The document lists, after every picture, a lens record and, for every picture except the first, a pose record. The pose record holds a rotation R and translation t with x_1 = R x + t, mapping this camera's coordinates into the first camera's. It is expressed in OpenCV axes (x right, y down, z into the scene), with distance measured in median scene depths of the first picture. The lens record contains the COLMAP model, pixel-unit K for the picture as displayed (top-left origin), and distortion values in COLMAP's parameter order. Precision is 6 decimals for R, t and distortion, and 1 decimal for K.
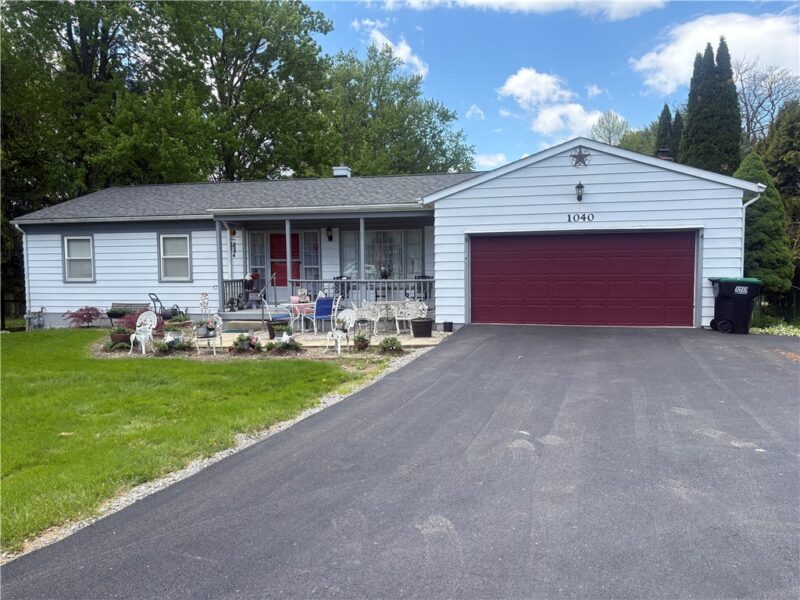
lens RADIAL K [[598.8, 0, 400.4], [0, 598.8, 300.2], [0, 0, 1]] dist [0.003512, -0.004171]
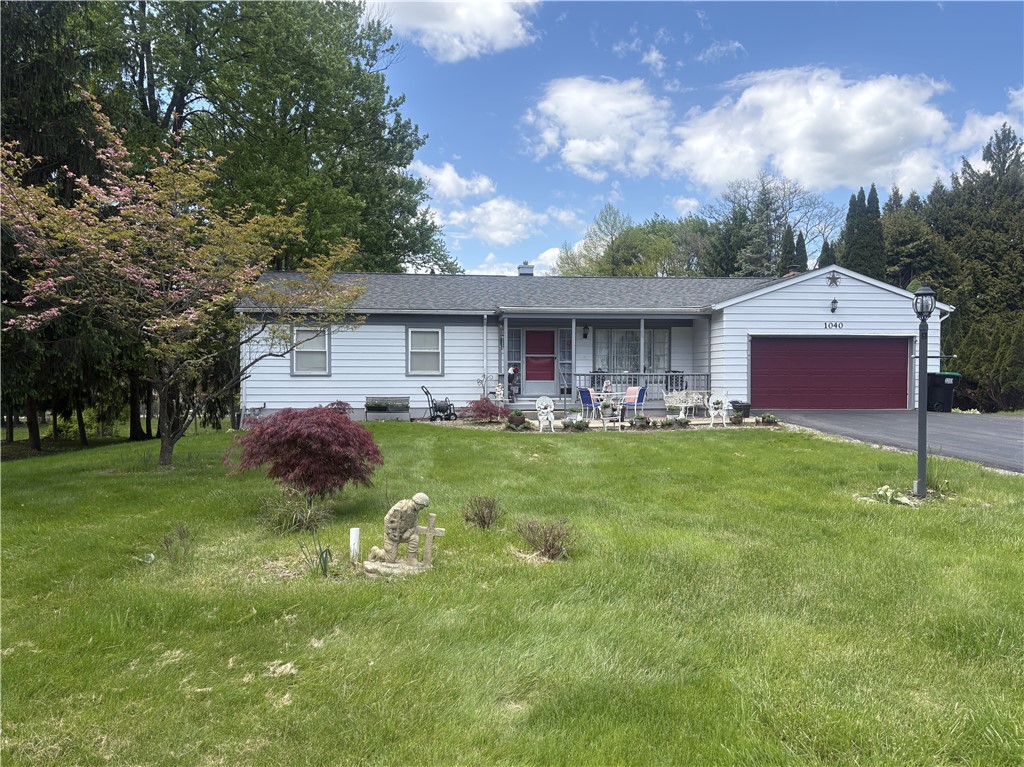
lens RADIAL K [[766.4, 0, 512.6], [0, 766.4, 383.7], [0, 0, 1]] dist [0.003512, -0.004171]
pose [[0.948884, 0.004545, 0.315591, -0.756279], [0.008875, 0.999117, -0.041075, 0.042735], [-0.315499, 0.041776, 0.948006, -0.297549]]
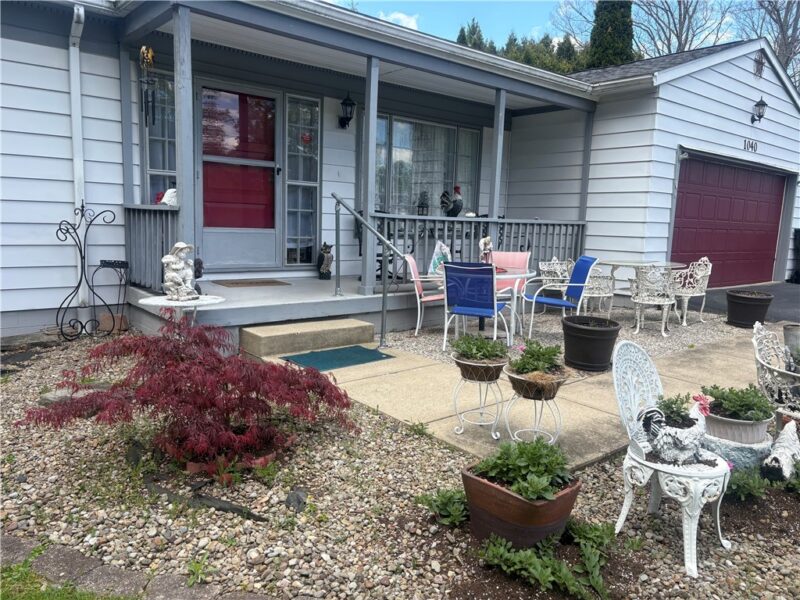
lens RADIAL K [[598.8, 0, 400.4], [0, 598.8, 300.2], [0, 0, 1]] dist [0.003512, -0.004171]
pose [[0.608199, -0.076951, 0.790046, -0.508287], [0.004897, 0.995635, 0.093206, -0.013802], [-0.793769, -0.052819, 0.605921, 0.767306]]
